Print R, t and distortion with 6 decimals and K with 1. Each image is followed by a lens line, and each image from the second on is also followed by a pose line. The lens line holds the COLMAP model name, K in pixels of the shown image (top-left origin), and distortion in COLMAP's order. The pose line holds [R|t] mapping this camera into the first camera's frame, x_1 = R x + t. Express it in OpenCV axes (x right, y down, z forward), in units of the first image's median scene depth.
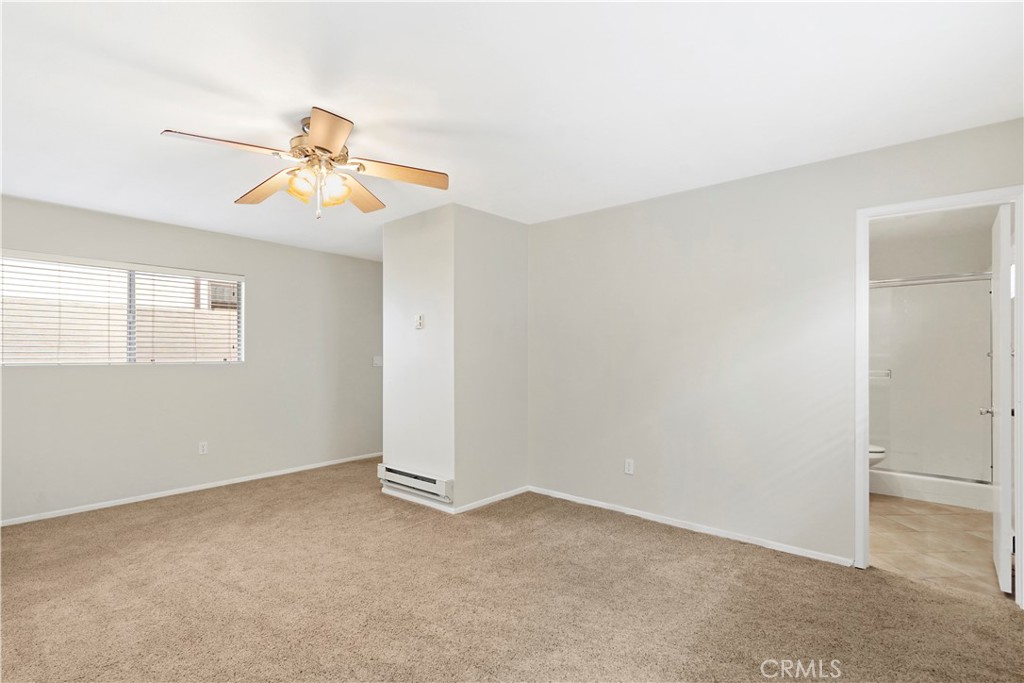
lens RADIAL K [[486.2, 0, 513.4], [0, 486.2, 350.1], [0, 0, 1]] dist [-0.014529, 0.000135]
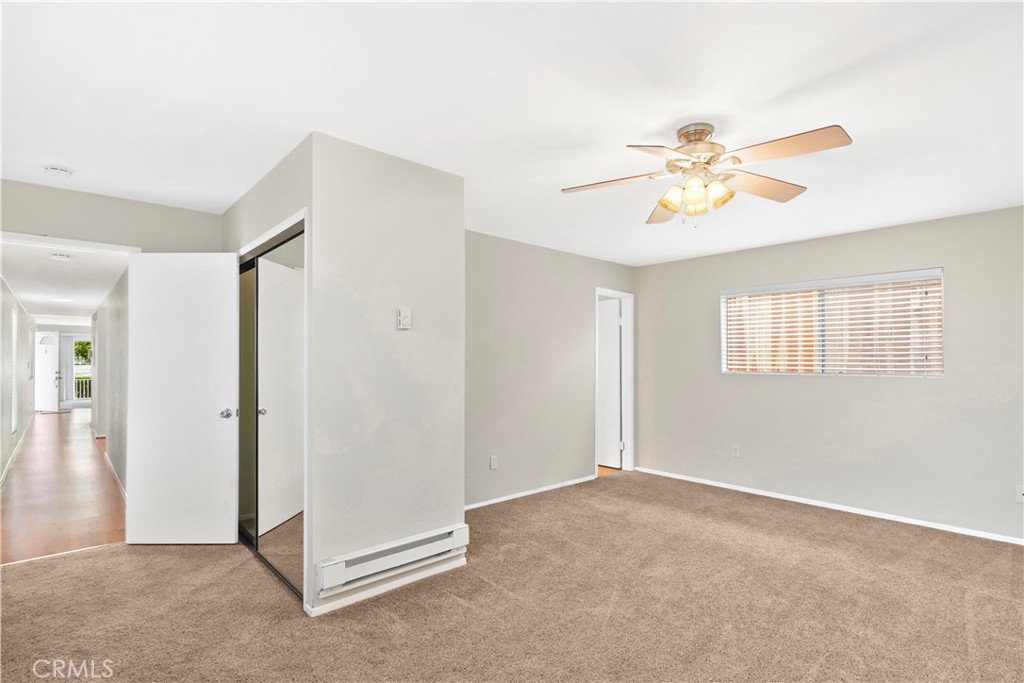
lens RADIAL K [[500.3, 0, 511.5], [0, 500.3, 359.1], [0, 0, 1]] dist [0.001291, 0.000158]
pose [[0.127704, 0.003966, 0.991804, -1.179810], [-0.005377, 0.999980, -0.003307, -0.006043], [-0.991798, -0.004911, 0.127723, 1.011107]]
